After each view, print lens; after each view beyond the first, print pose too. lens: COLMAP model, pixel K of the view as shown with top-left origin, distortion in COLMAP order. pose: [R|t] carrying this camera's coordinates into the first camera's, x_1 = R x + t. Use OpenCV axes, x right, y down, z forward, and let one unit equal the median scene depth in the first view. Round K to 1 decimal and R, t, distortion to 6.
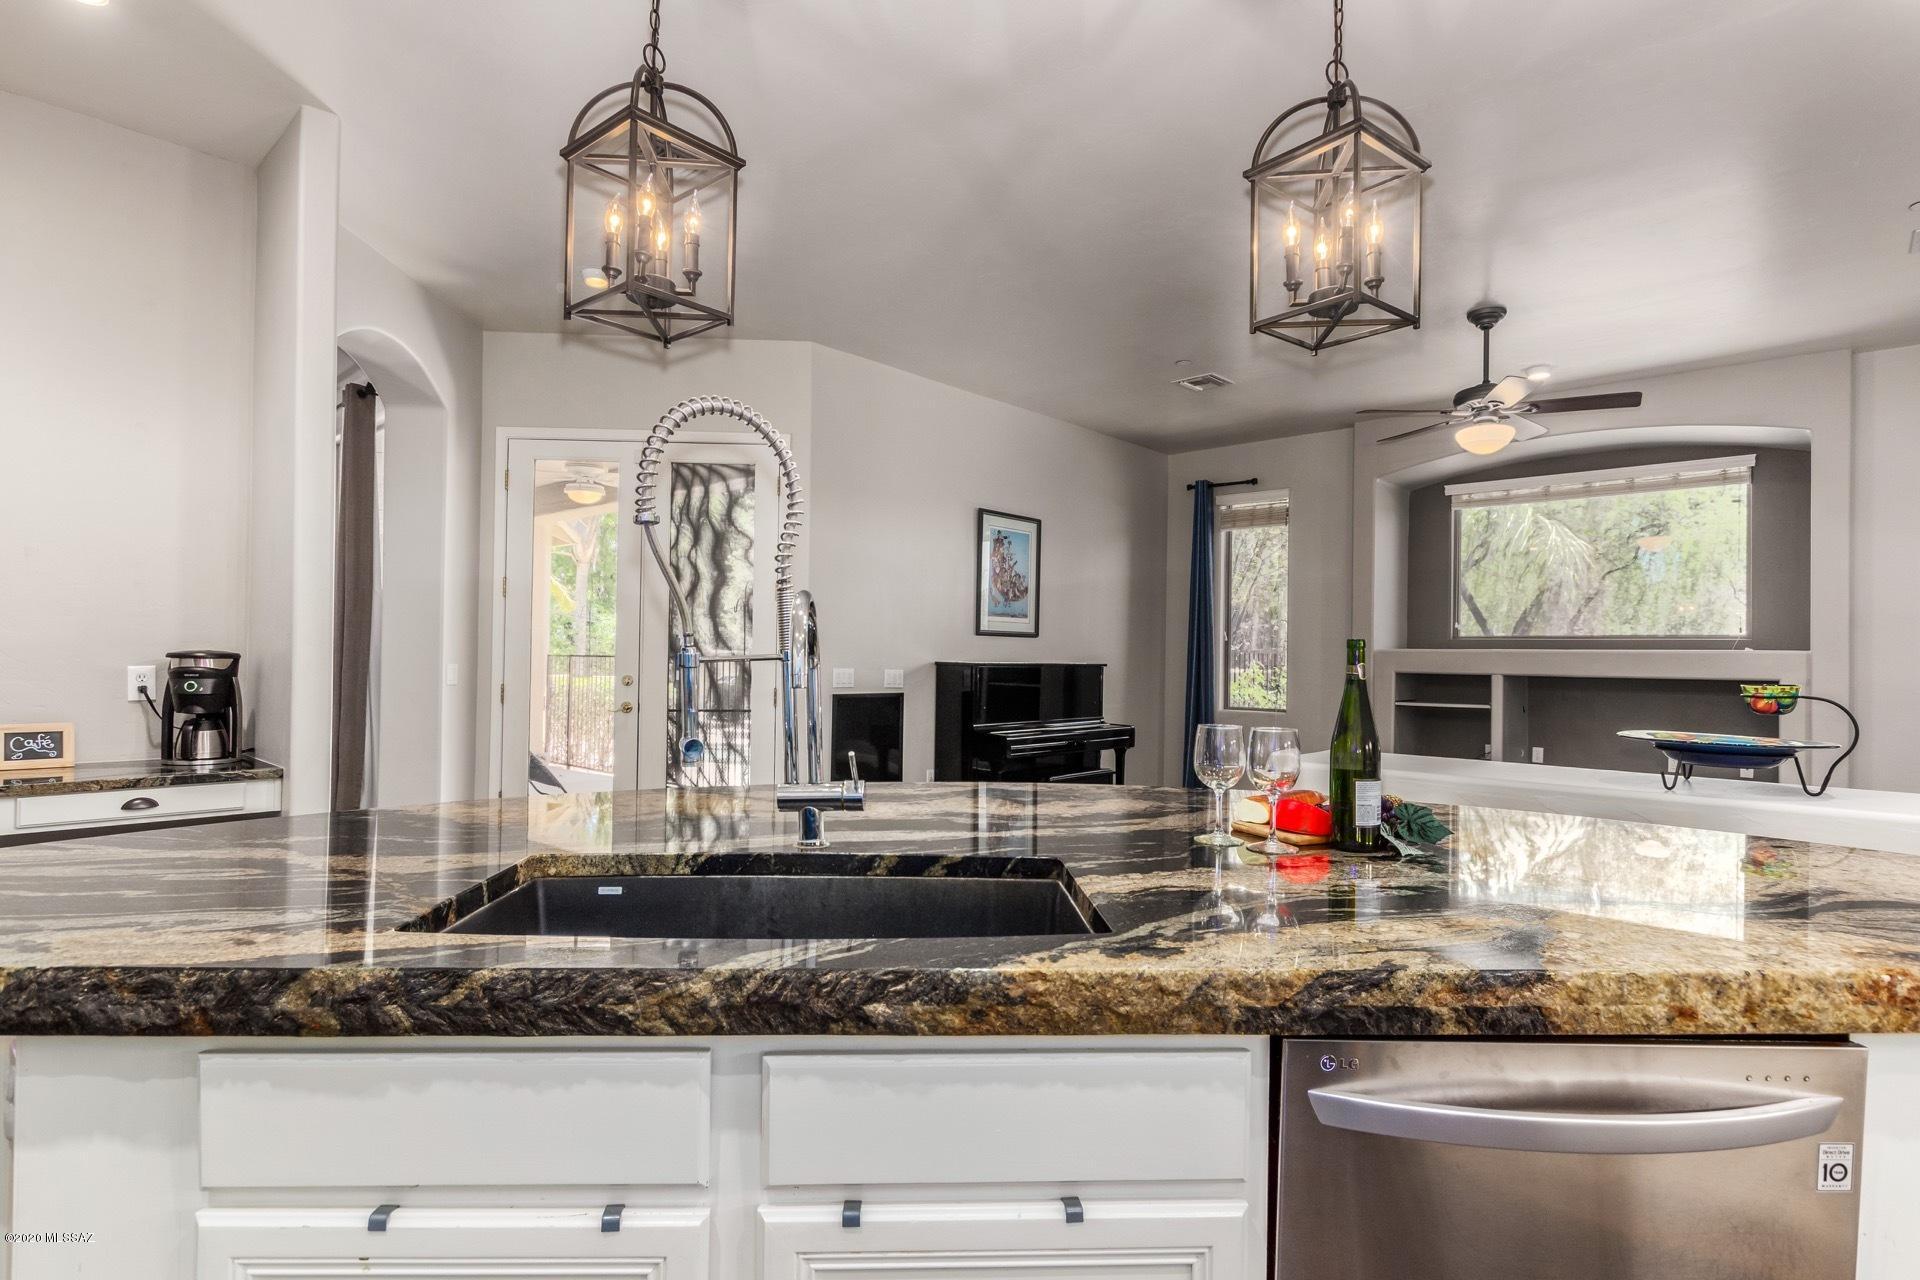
lens RADIAL K [[986.0, 0, 952.1], [0, 986.0, 648.3], [0, 0, 1]] dist [0.006168, -0.000226]
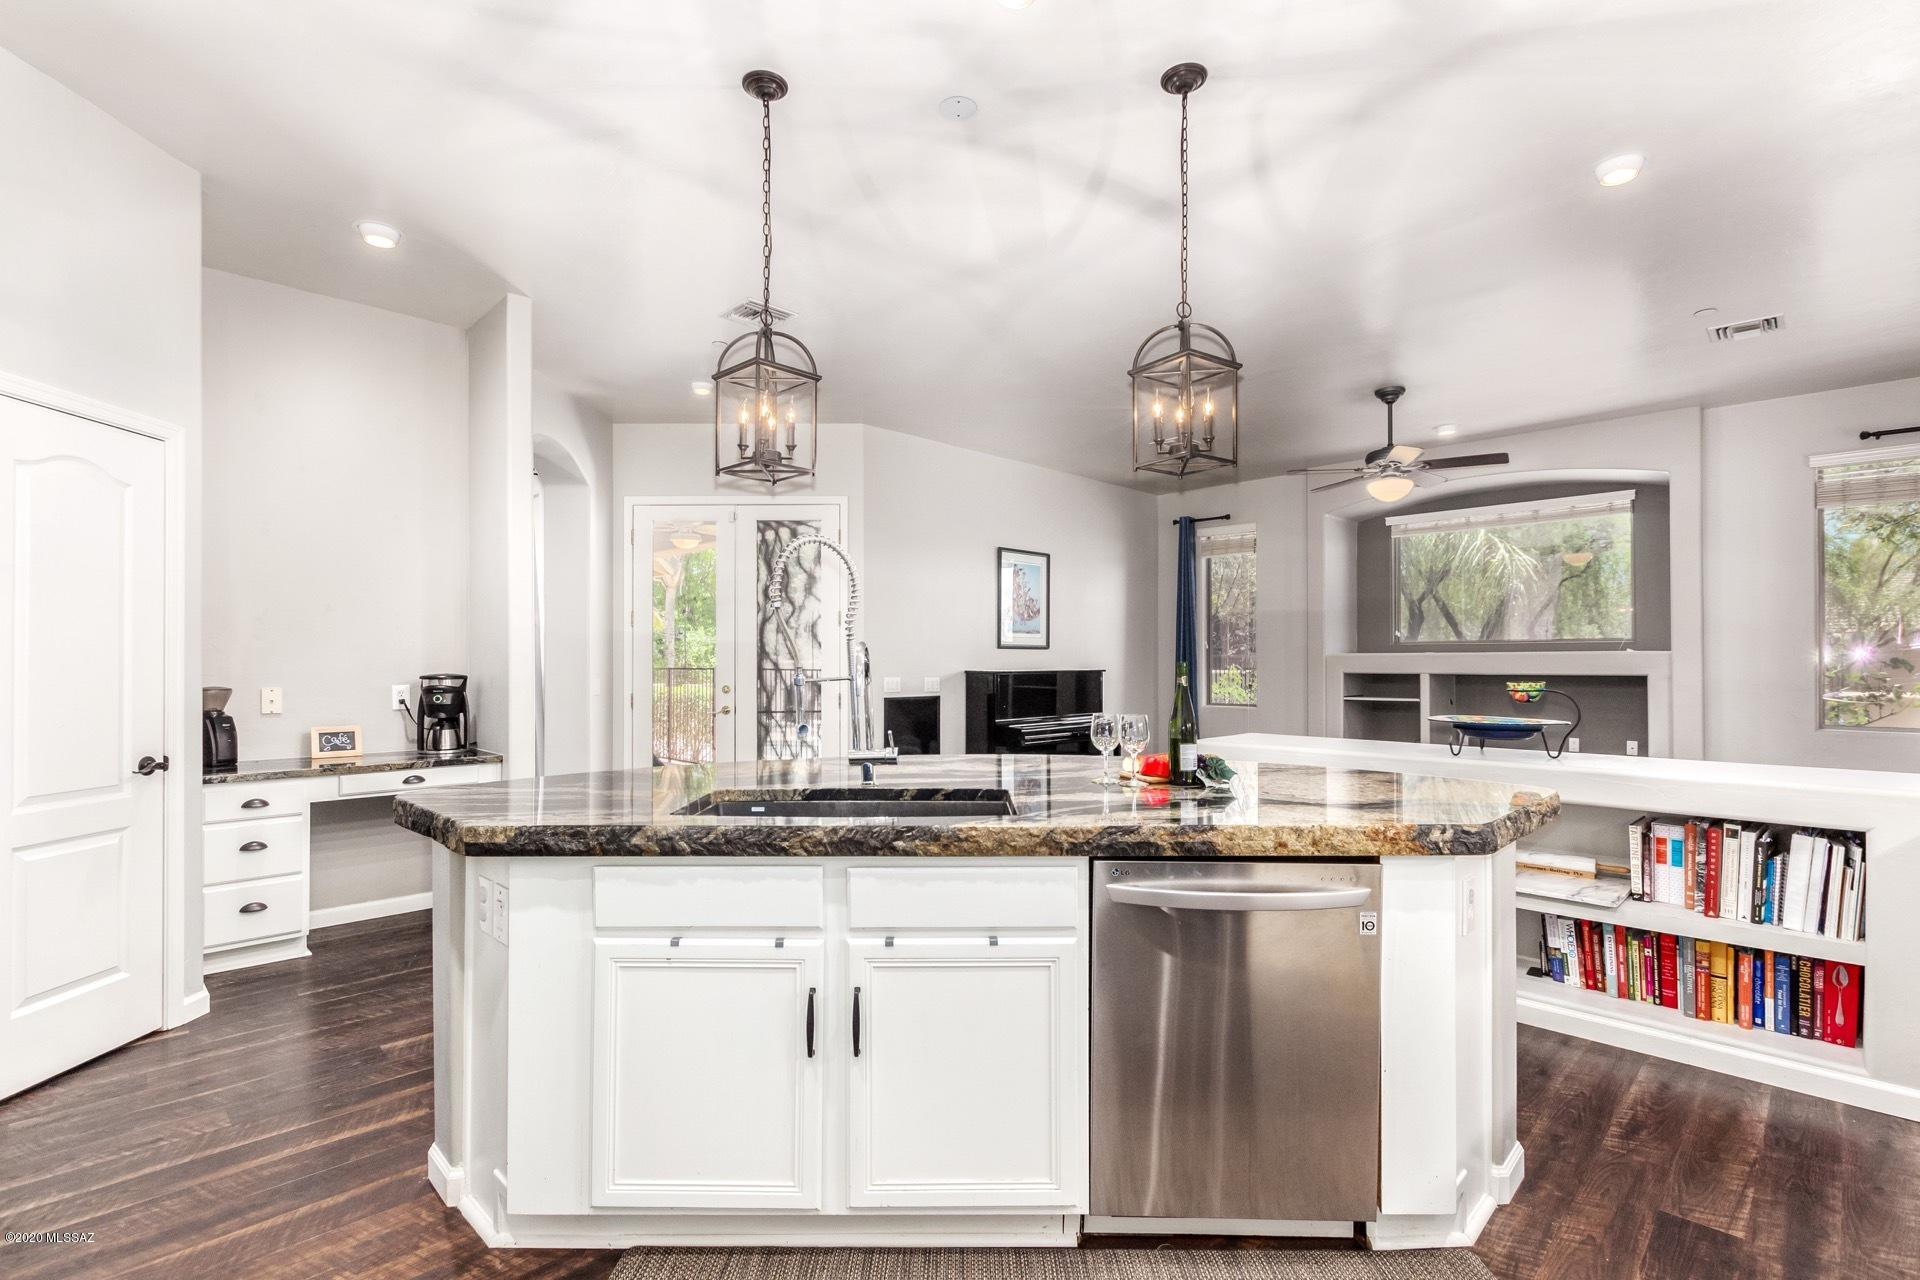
lens RADIAL K [[888.5, 0, 948.2], [0, 888.5, 658.6], [0, 0, 1]] dist [0.009412, -0.002601]
pose [[0.998544, -0.016985, -0.051199, 0.067774], [0.017231, 0.999842, 0.004365, -0.023975], [0.051116, -0.005241, 0.998679, -0.461744]]
